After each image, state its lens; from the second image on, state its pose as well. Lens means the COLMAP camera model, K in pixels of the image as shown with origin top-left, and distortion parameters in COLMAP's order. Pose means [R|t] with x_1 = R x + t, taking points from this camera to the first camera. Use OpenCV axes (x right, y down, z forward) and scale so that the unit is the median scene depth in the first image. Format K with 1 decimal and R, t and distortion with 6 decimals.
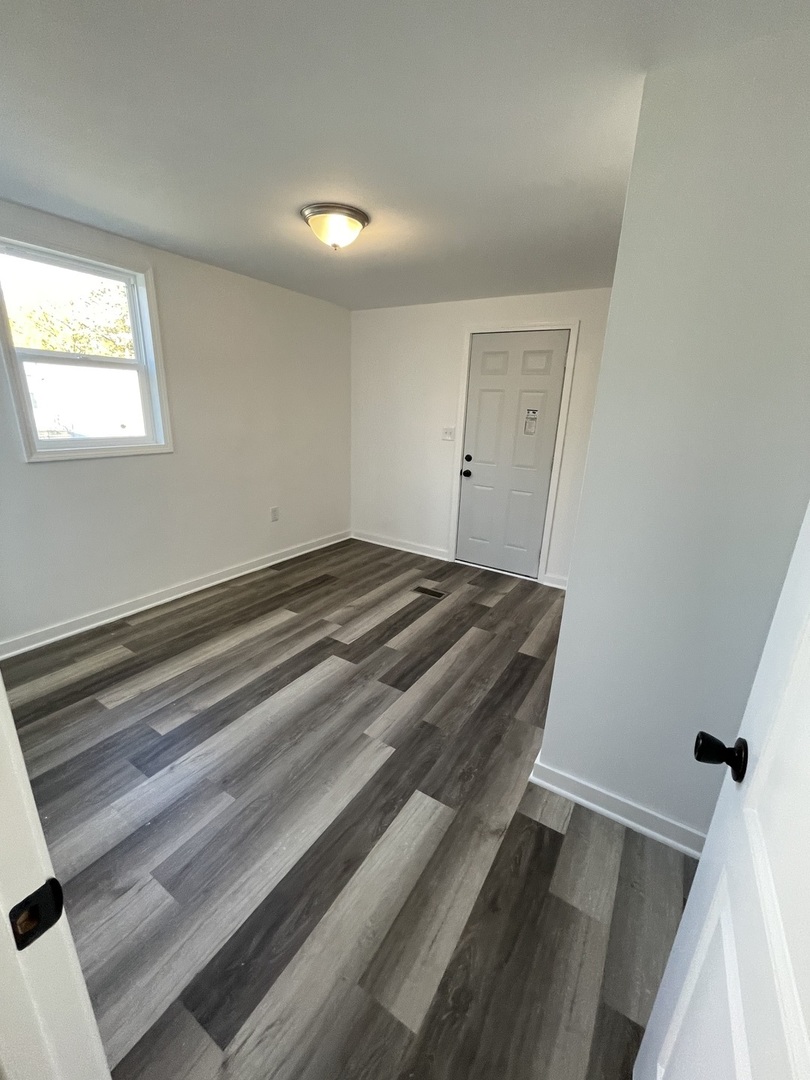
lens RADIAL K [[439.1, 0, 413.0], [0, 439.1, 538.1], [0, 0, 1]] dist [-0.000200, -0.002503]
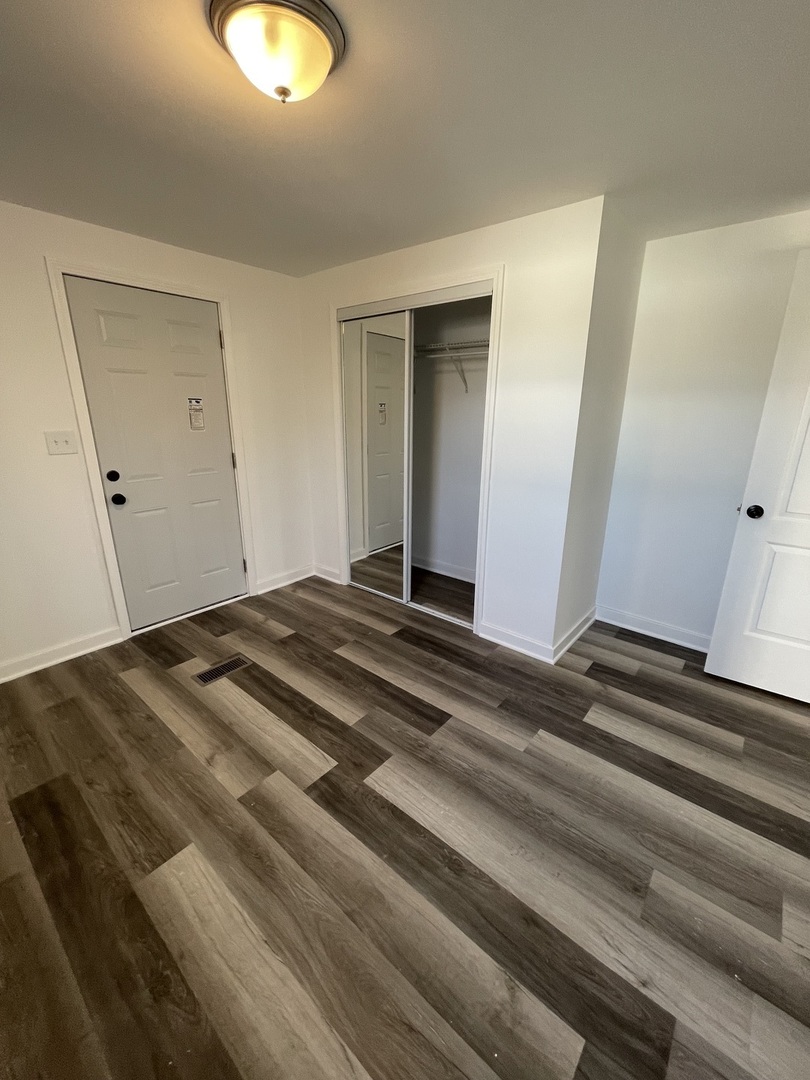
lens RADIAL K [[439.1, 0, 408.3], [0, 439.1, 538.0], [0, 0, 1]] dist [-0.000200, -0.002503]
pose [[0.134758, -0.319592, 0.937924, -0.604874], [0.286091, 0.918795, 0.271970, -0.203839], [-0.948679, 0.231682, 0.215247, 0.641023]]
